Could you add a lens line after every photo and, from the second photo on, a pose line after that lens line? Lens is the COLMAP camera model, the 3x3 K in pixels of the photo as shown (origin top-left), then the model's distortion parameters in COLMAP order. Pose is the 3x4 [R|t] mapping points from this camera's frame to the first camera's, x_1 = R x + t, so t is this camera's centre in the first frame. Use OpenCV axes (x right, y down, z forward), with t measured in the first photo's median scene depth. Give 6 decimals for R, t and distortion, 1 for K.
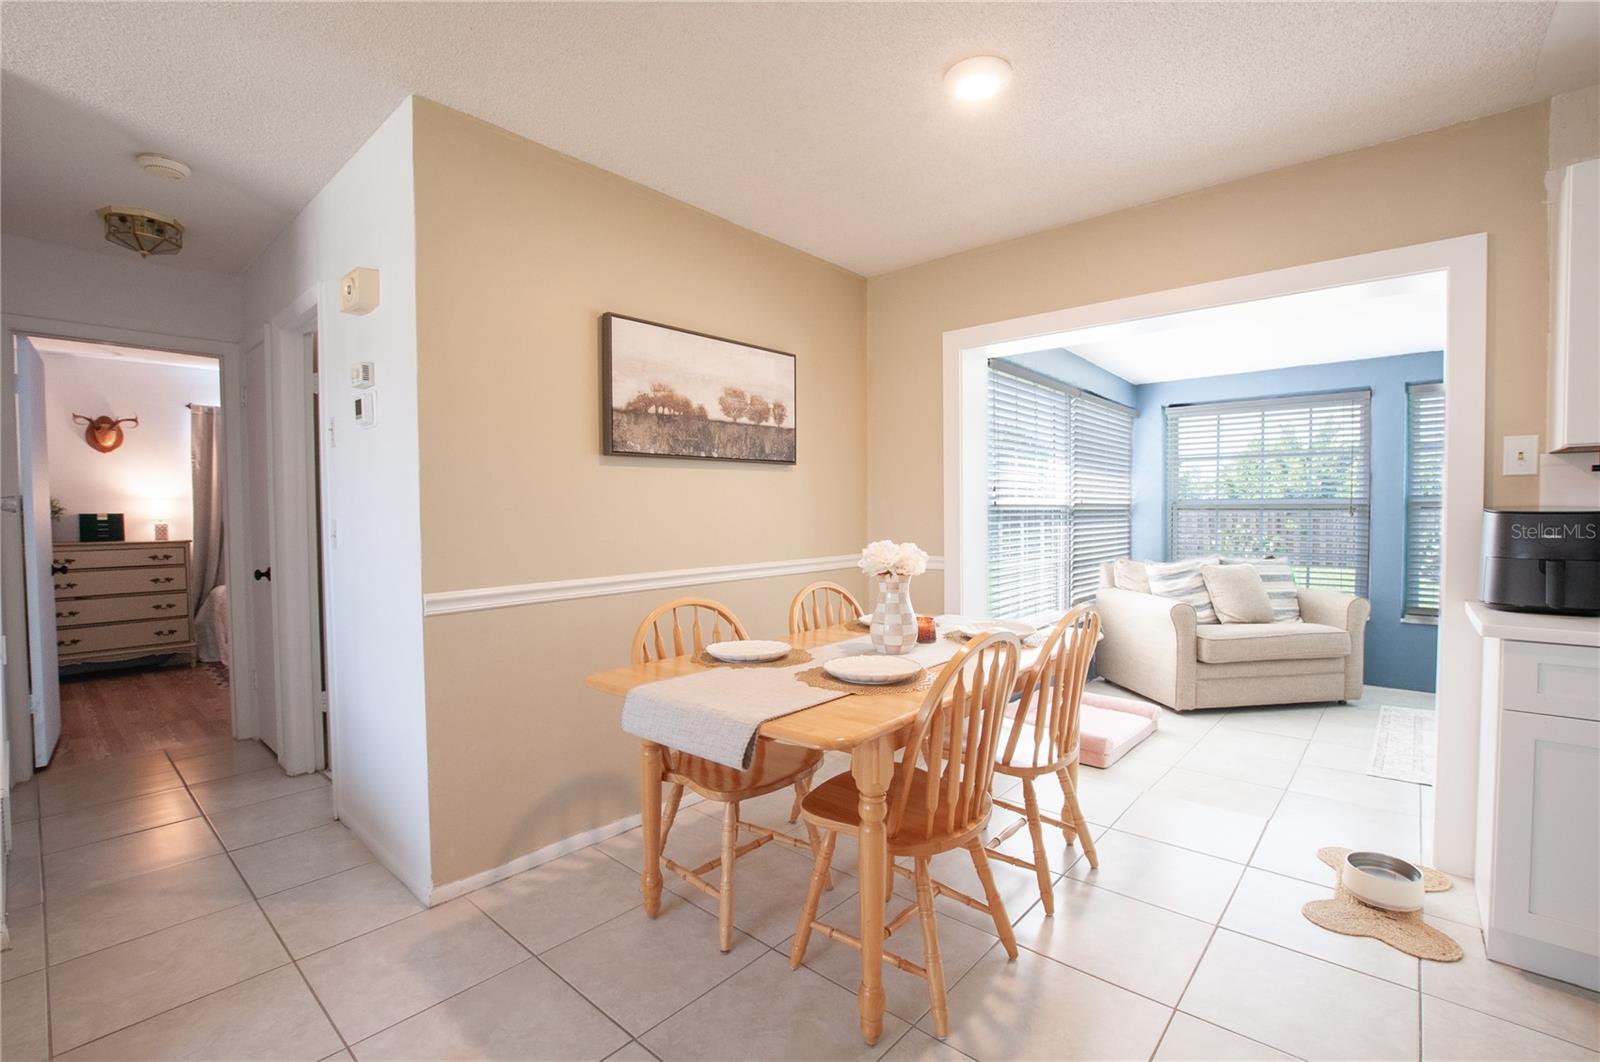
lens RADIAL K [[710.3, 0, 800.4], [0, 710.3, 533.2], [0, 0, 1]] dist [-0.034851, 0.006205]
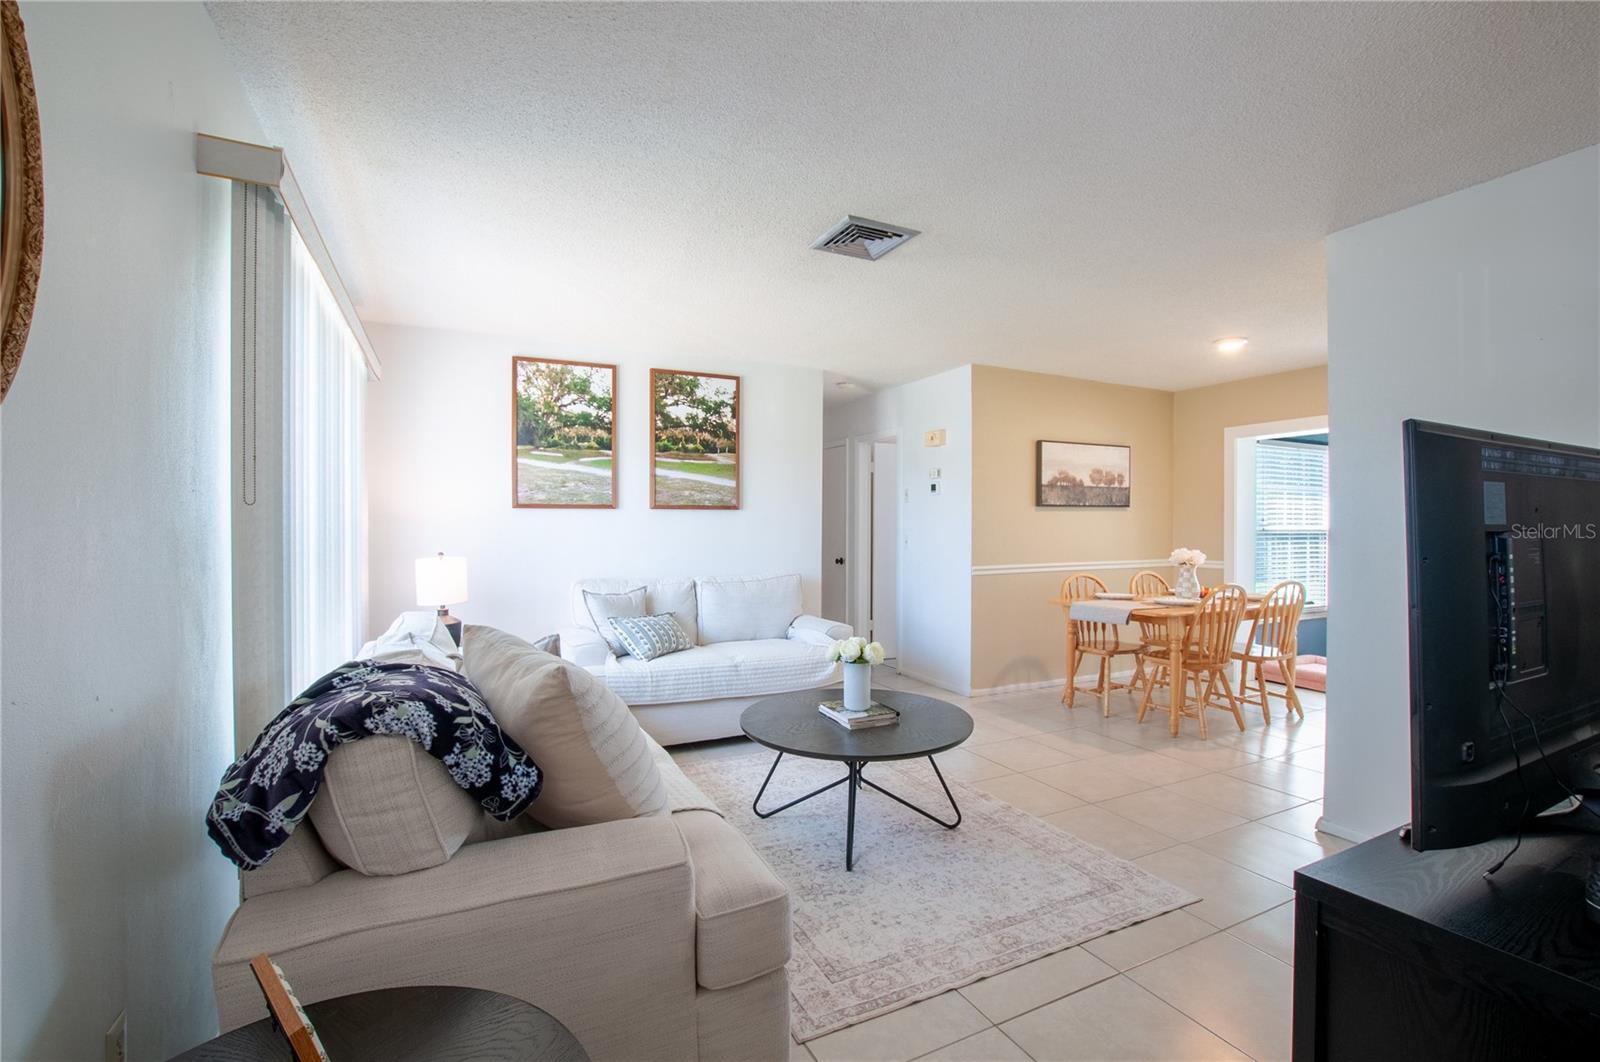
lens RADIAL K [[710.3, 0, 800.4], [0, 710.3, 533.2], [0, 0, 1]] dist [-0.034851, 0.006205]
pose [[0.924823, 0.011101, -0.380235, -0.098277], [-0.019647, 0.999634, -0.018603, 0.018593], [0.379889, 0.024675, 0.924703, -0.966686]]
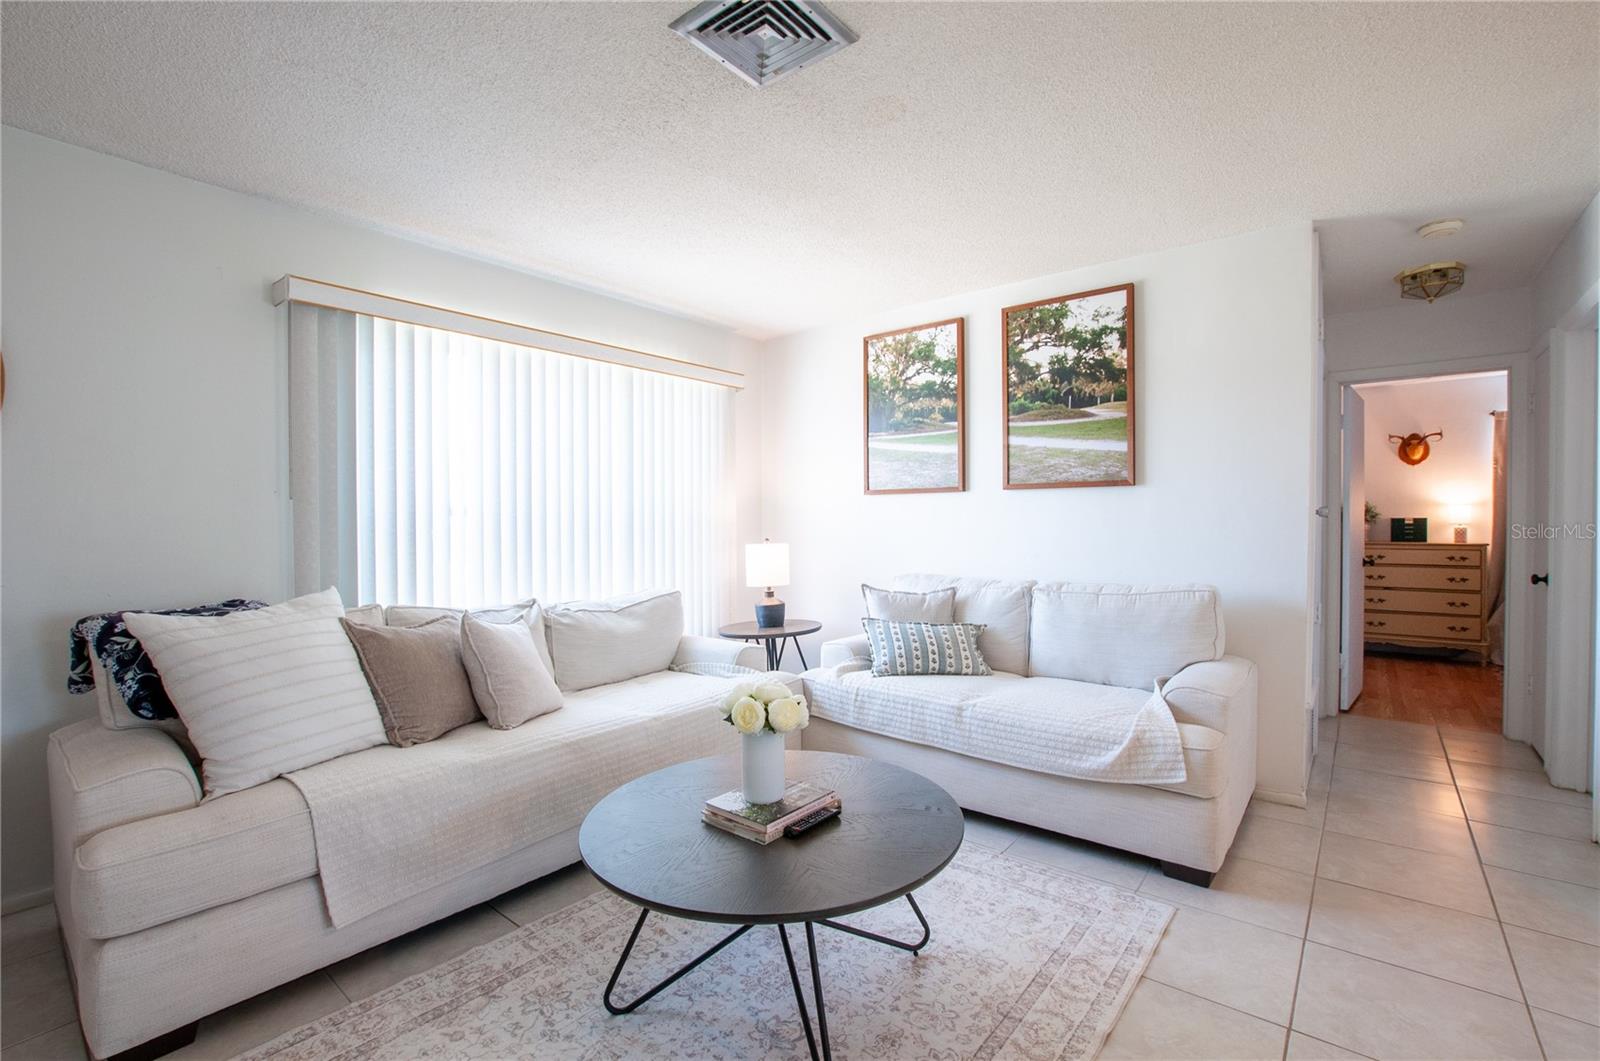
lens RADIAL K [[710.3, 0, 800.4], [0, 710.3, 532.7], [0, 0, 1]] dist [-0.034851, 0.006205]
pose [[0.039162, 0.022526, -0.998979, 0.180714], [-0.028968, 0.999351, 0.021399, 0.001655], [0.998813, 0.028101, 0.039789, -0.108591]]
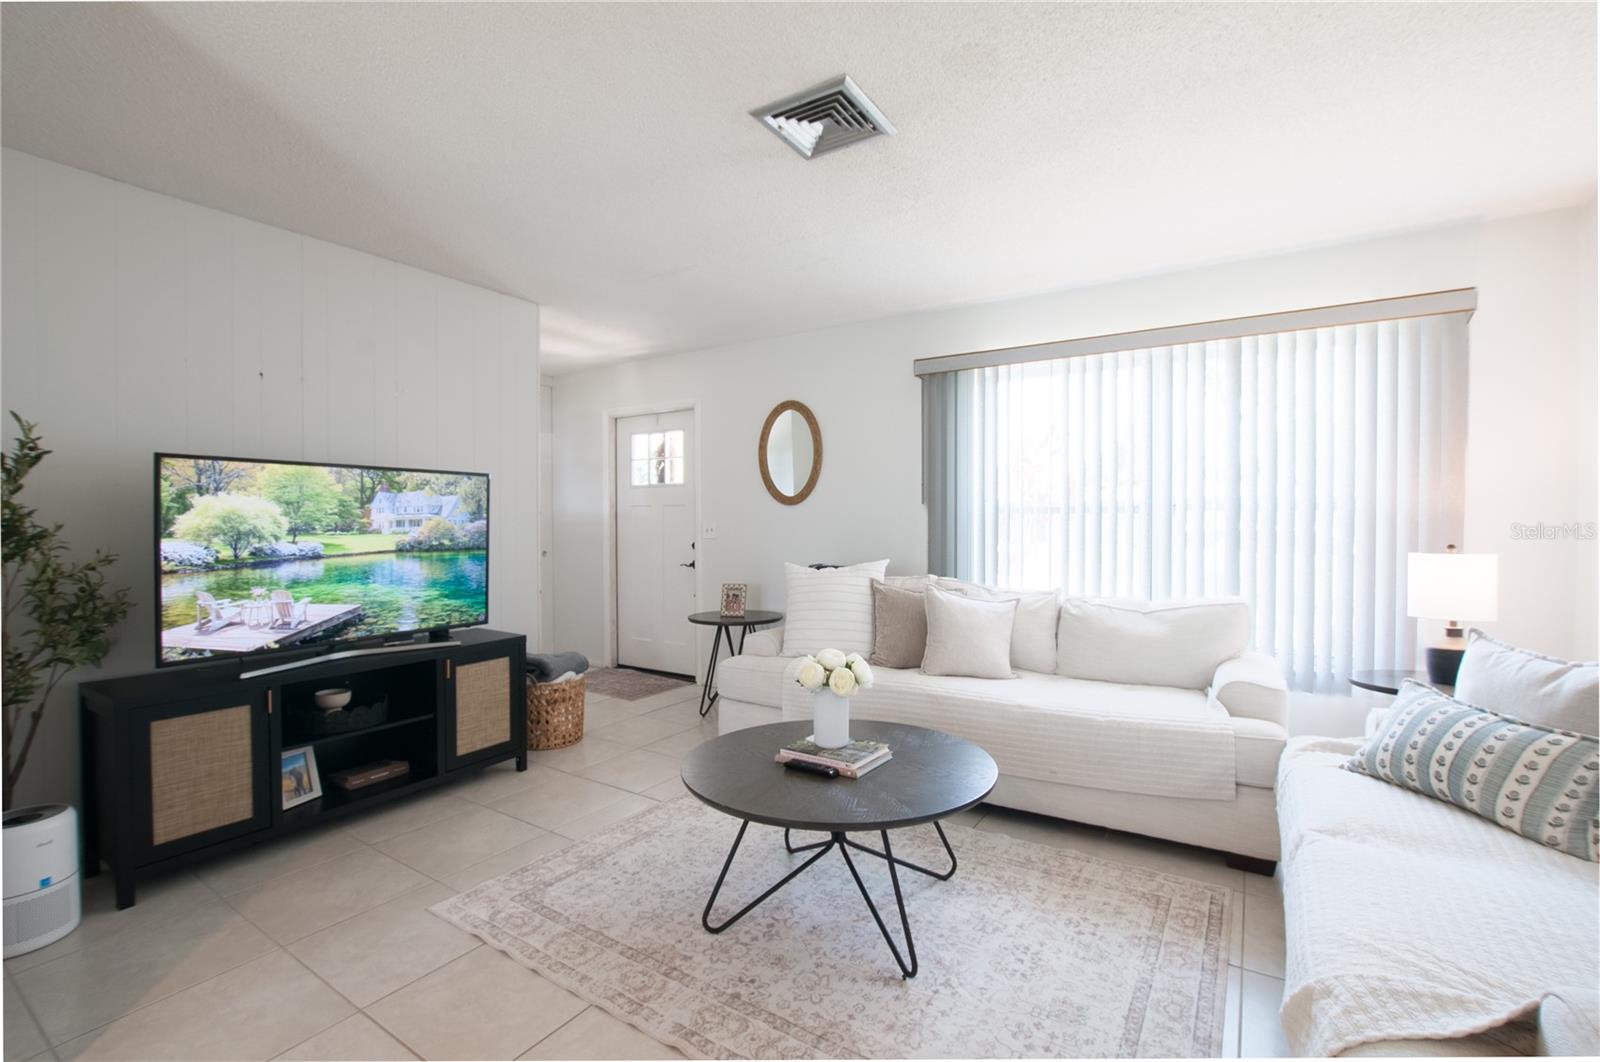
lens RADIAL K [[704.6, 0, 800.0], [0, 704.6, 531.0], [0, 0, 1]] dist [-0.033861, 0.006904]
pose [[-0.989163, 0.010790, -0.146425, -0.242245], [0.003938, 0.998887, 0.047005, -0.014284], [0.146769, 0.045919, -0.988104, 0.543938]]
